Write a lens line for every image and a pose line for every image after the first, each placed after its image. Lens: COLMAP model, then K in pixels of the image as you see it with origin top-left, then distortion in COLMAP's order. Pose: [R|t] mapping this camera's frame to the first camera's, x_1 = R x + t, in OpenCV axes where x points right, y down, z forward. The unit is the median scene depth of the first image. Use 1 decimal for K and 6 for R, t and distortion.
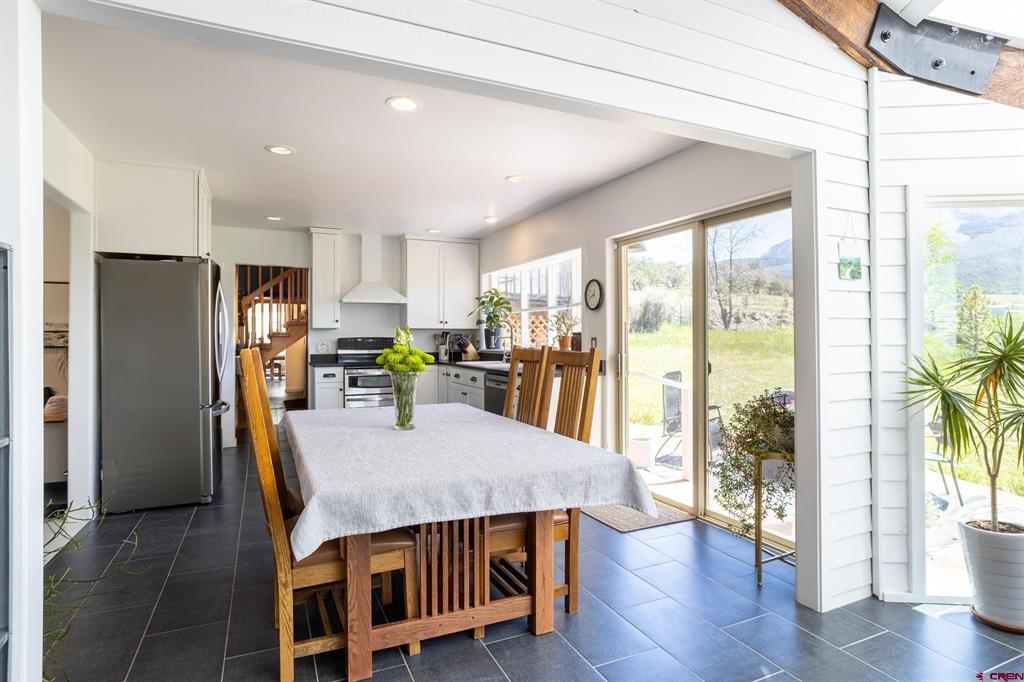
lens RADIAL K [[581.8, 0, 512.0], [0, 581.8, 341.0], [0, 0, 1]] dist [-0.003939, -0.001372]
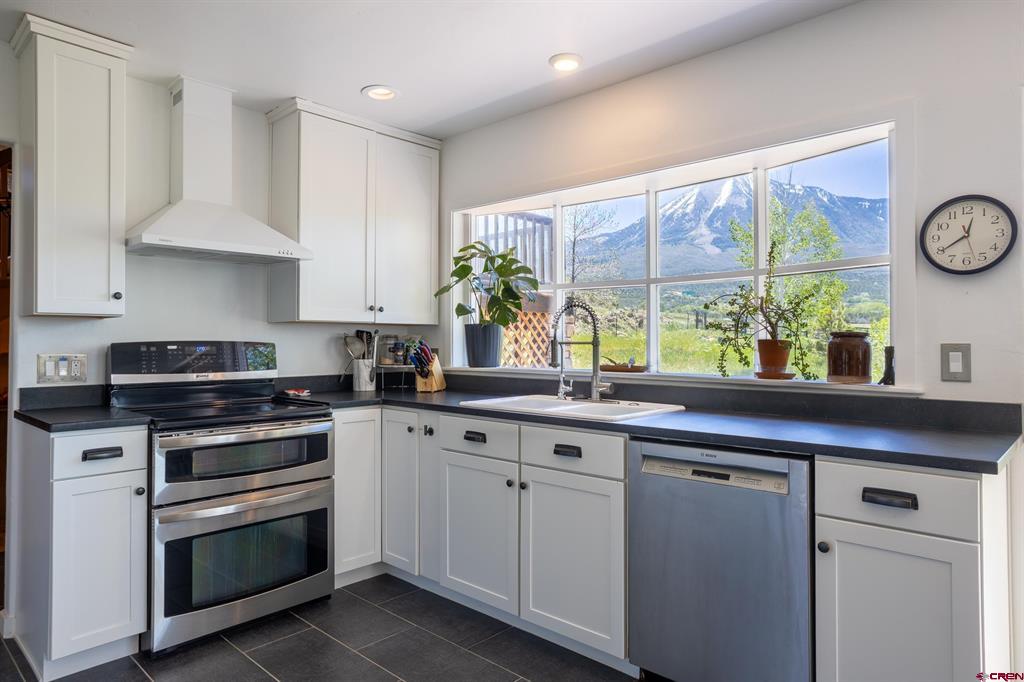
lens RADIAL K [[628.8, 0, 512.0], [0, 628.8, 341.0], [0, 0, 1]] dist [-0.005057, -0.000218]
pose [[0.920323, 0.003855, 0.391141, -0.236720], [-0.001547, 0.999979, -0.006217, -0.004538], [-0.391157, 0.005116, 0.920310, 0.566920]]
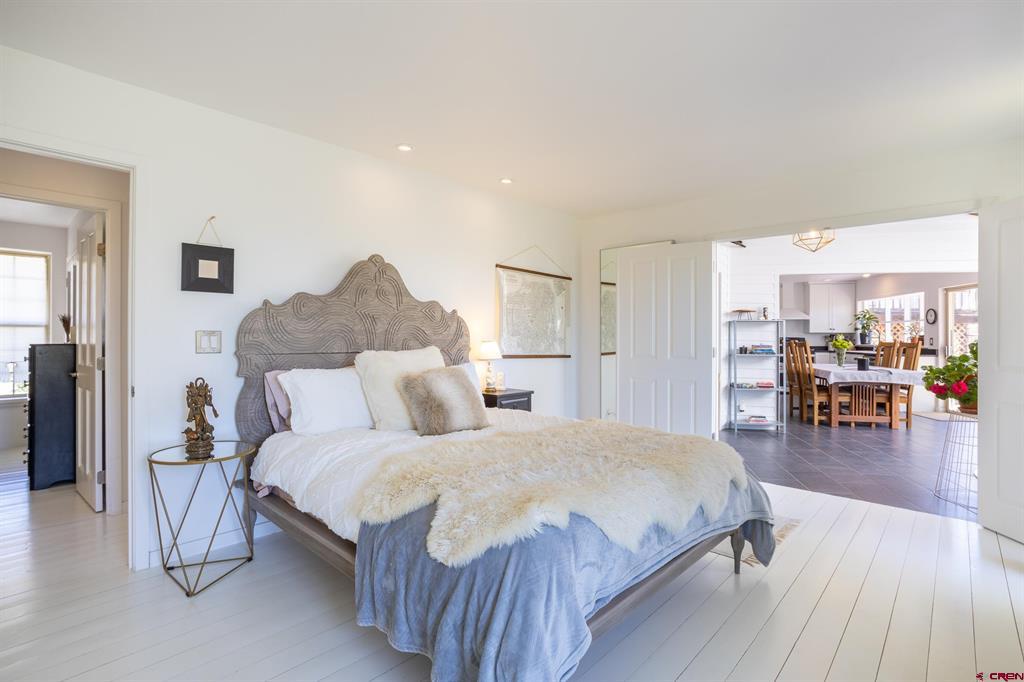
lens RADIAL K [[517.4, 0, 512.0], [0, 517.4, 341.0], [0, 0, 1]] dist [-0.001062, -0.000280]
pose [[0.822245, 0.003414, -0.569124, -0.024343], [-0.003159, 0.999994, 0.001434, 0.005160], [0.569126, 0.000619, 0.822250, -0.972425]]
